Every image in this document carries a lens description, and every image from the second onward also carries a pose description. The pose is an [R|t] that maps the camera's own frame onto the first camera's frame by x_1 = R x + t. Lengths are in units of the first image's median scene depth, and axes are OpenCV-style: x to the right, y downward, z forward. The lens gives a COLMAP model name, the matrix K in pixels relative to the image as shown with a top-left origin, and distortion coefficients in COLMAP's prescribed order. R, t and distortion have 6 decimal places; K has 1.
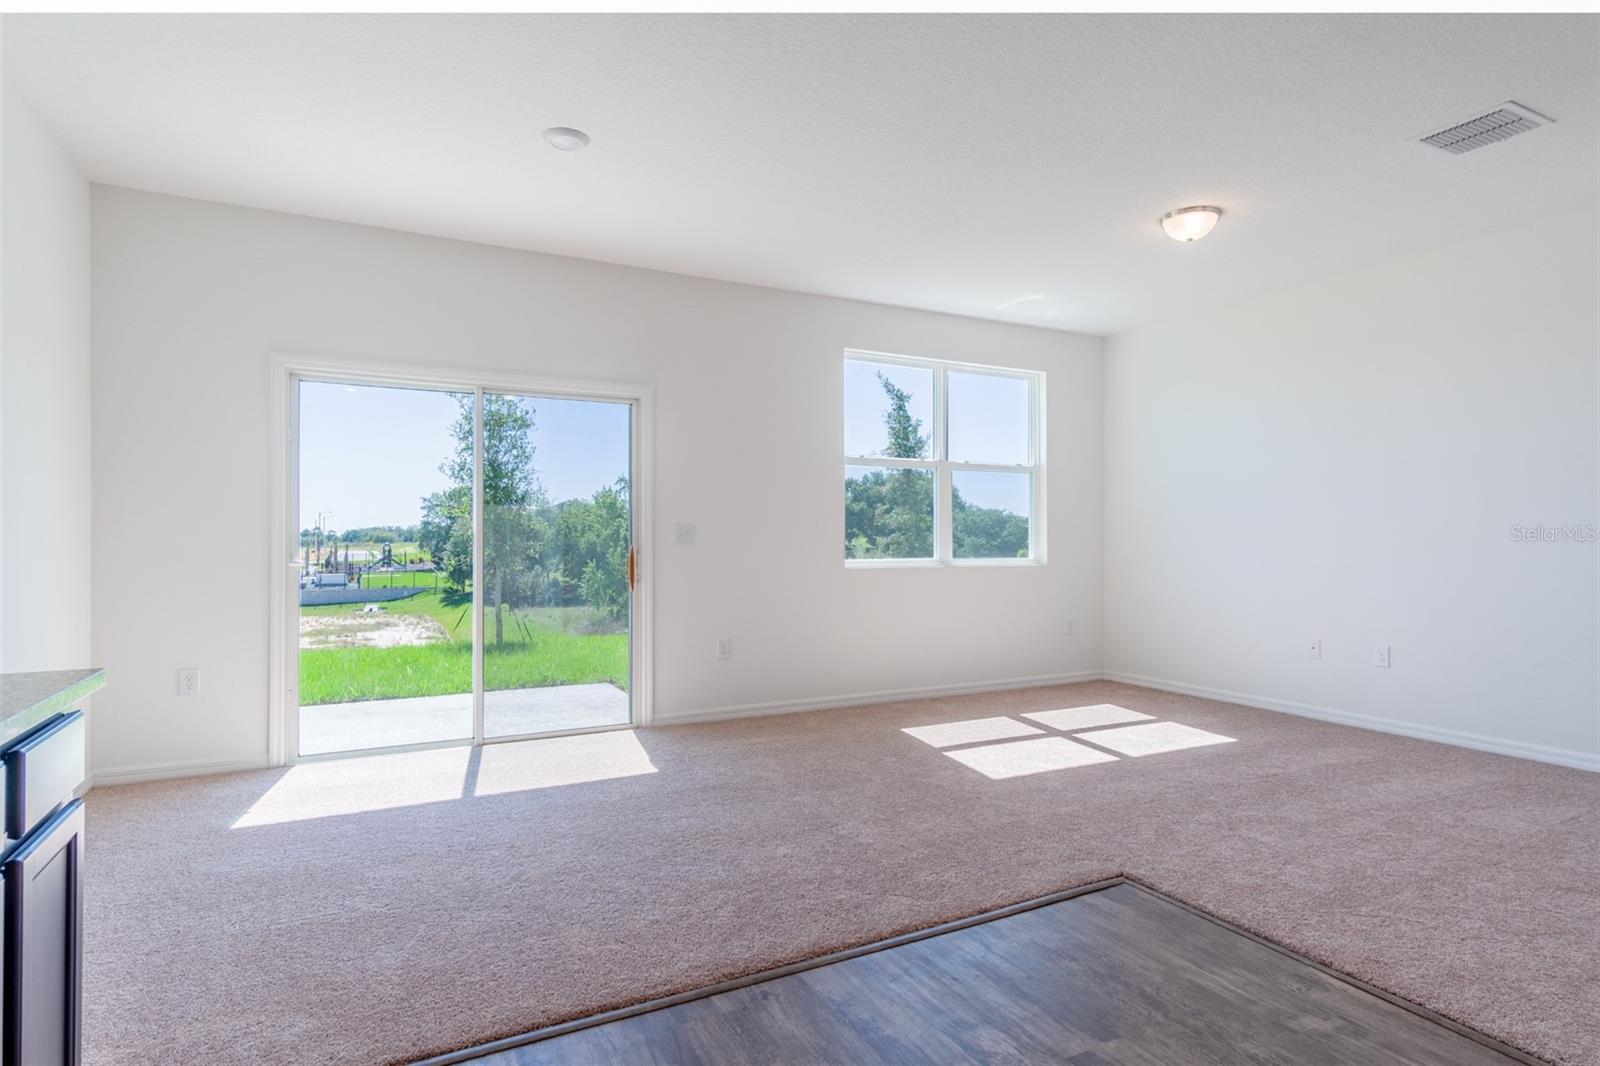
lens RADIAL K [[845.5, 0, 798.5], [0, 845.5, 535.8], [0, 0, 1]] dist [0.003565, 0.000723]
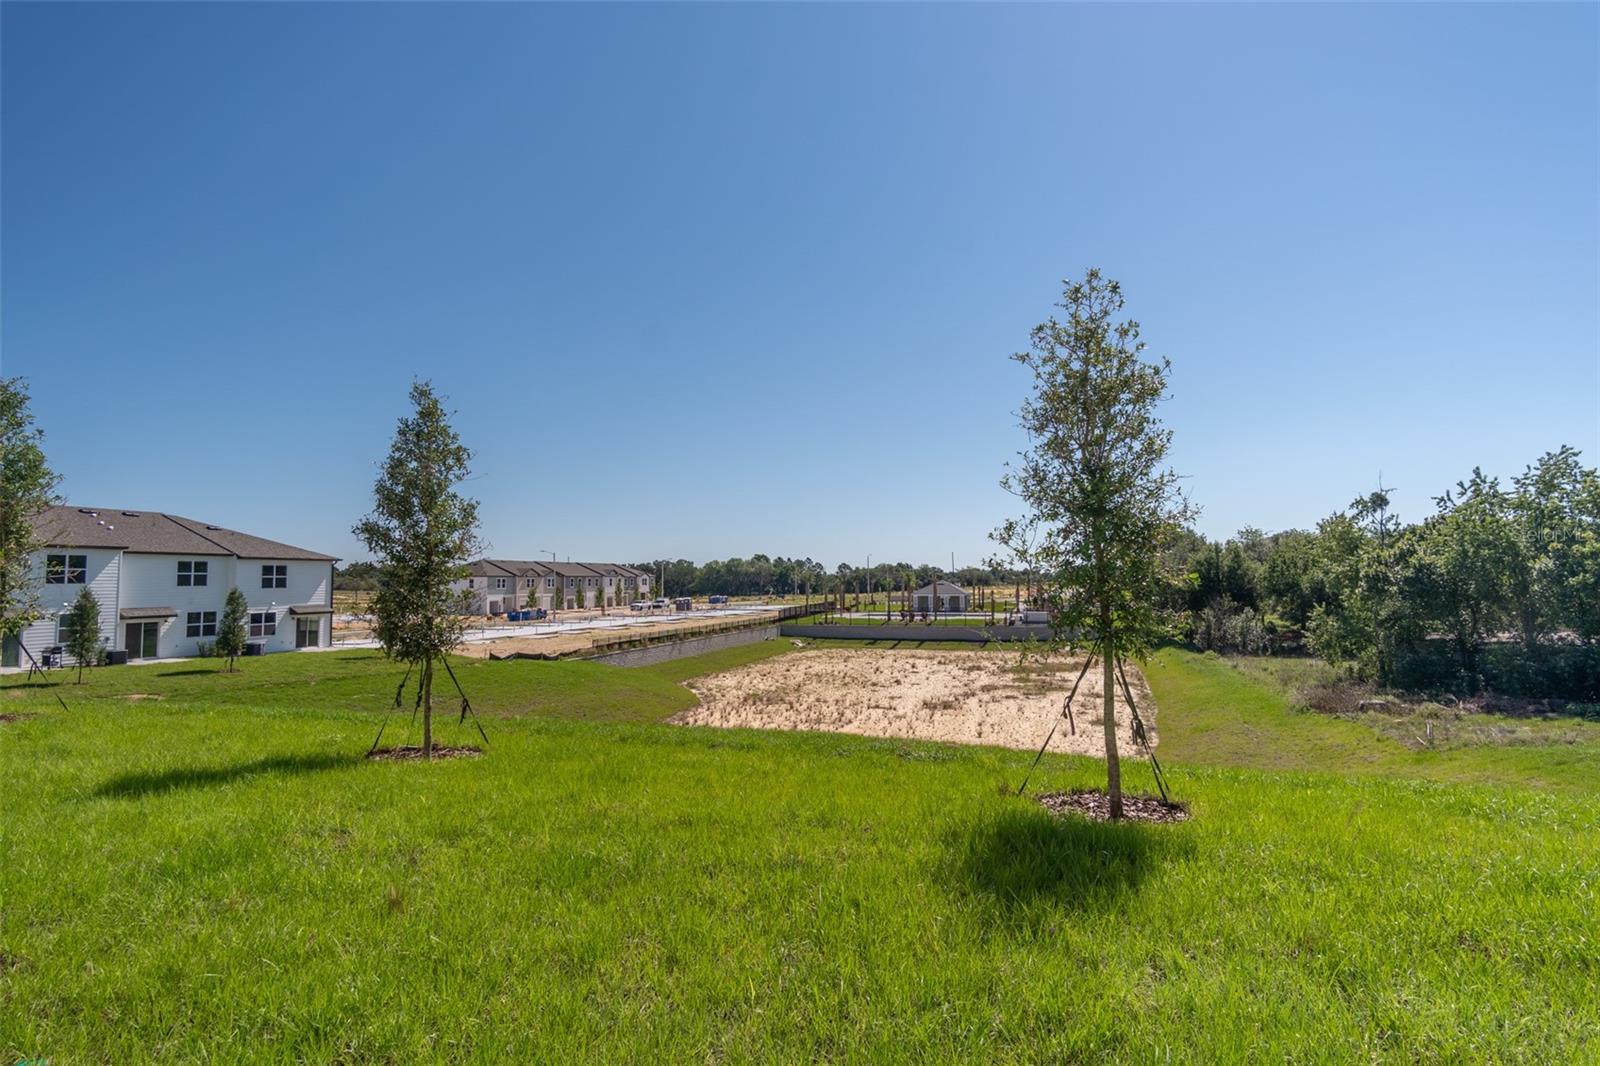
lens RADIAL K [[845.5, 0, 798.5], [0, 845.5, 535.8], [0, 0, 1]] dist [0.003565, 0.000723]
pose [[0.702908, -0.043152, -0.709971, -0.018054], [0.012300, 0.998746, -0.048526, -0.002830], [0.711175, 0.025377, 0.702557, 0.081985]]
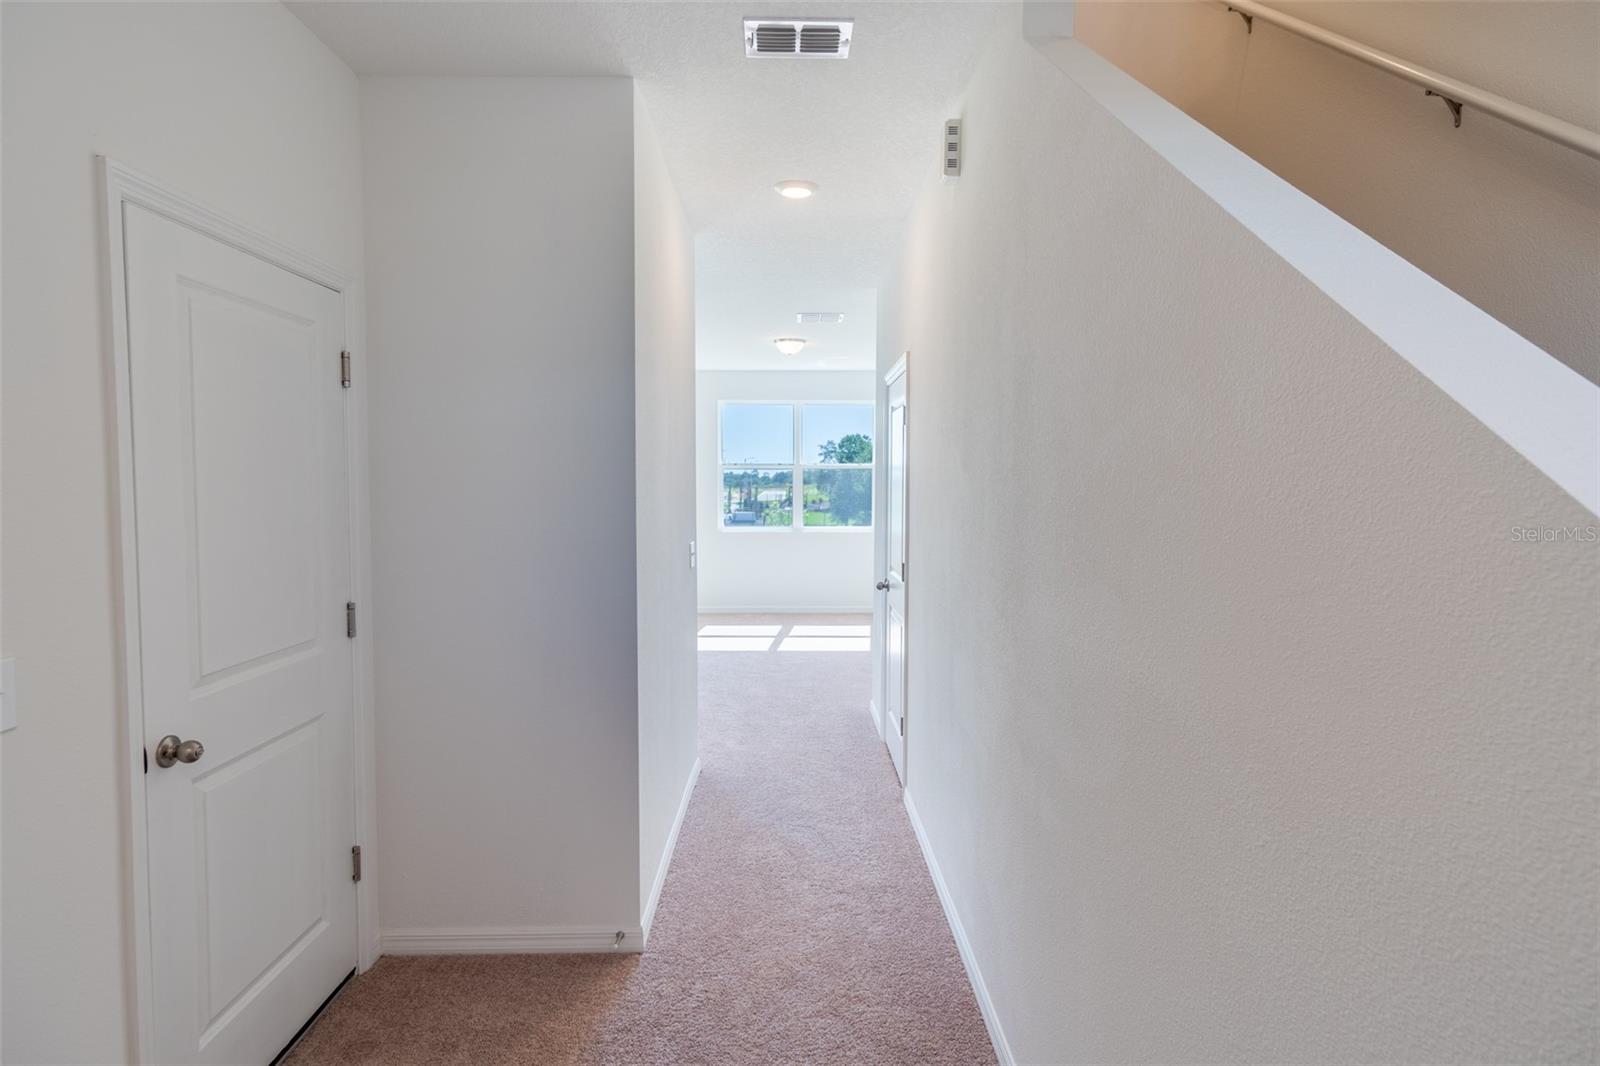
lens RADIAL K [[850.3, 0, 804.4], [0, 850.3, 525.0], [0, 0, 1]] dist [0.000862, -0.000019]
pose [[0.895265, 0.023680, -0.444904, 0.076295], [0.001605, 0.998409, 0.056371, -0.005458], [0.445531, -0.051181, 0.893802, -0.032151]]
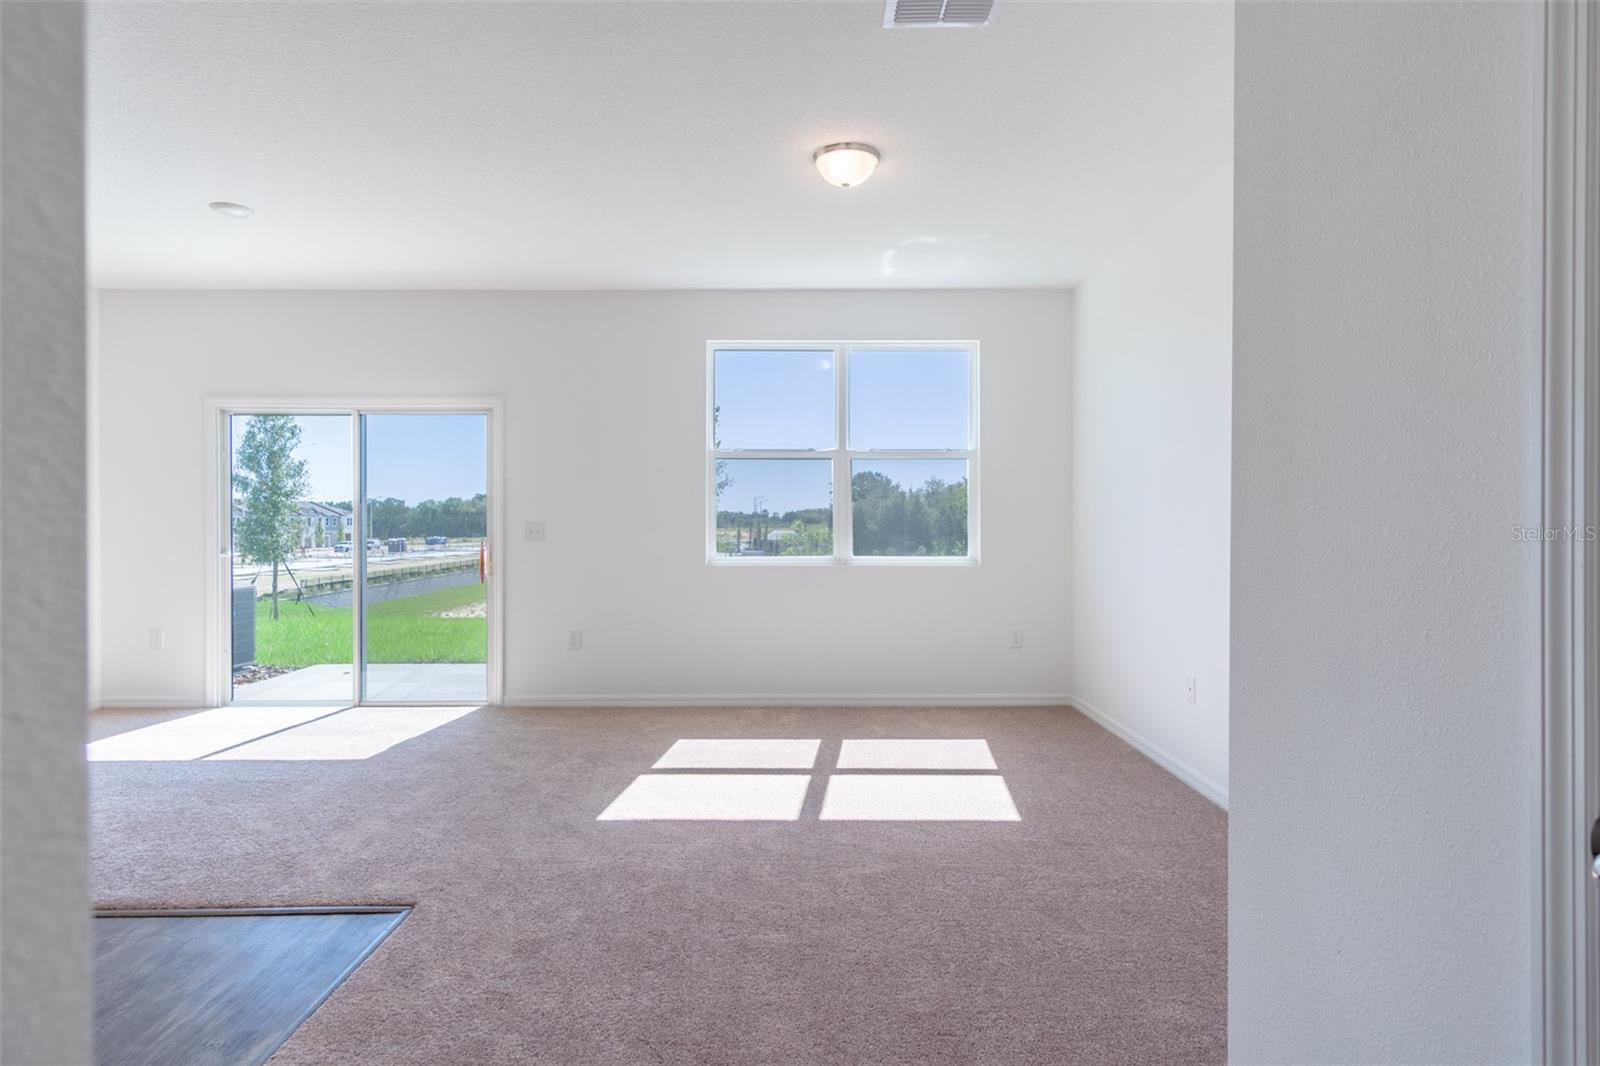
lens RADIAL K [[850.3, 0, 804.4], [0, 850.3, 525.0], [0, 0, 1]] dist [0.000862, -0.000019]
pose [[0.890211, 0.000485, -0.455548, 0.049309], [0.004248, 0.999947, 0.009365, -0.001422], [0.455529, -0.010273, 0.890162, 0.014223]]
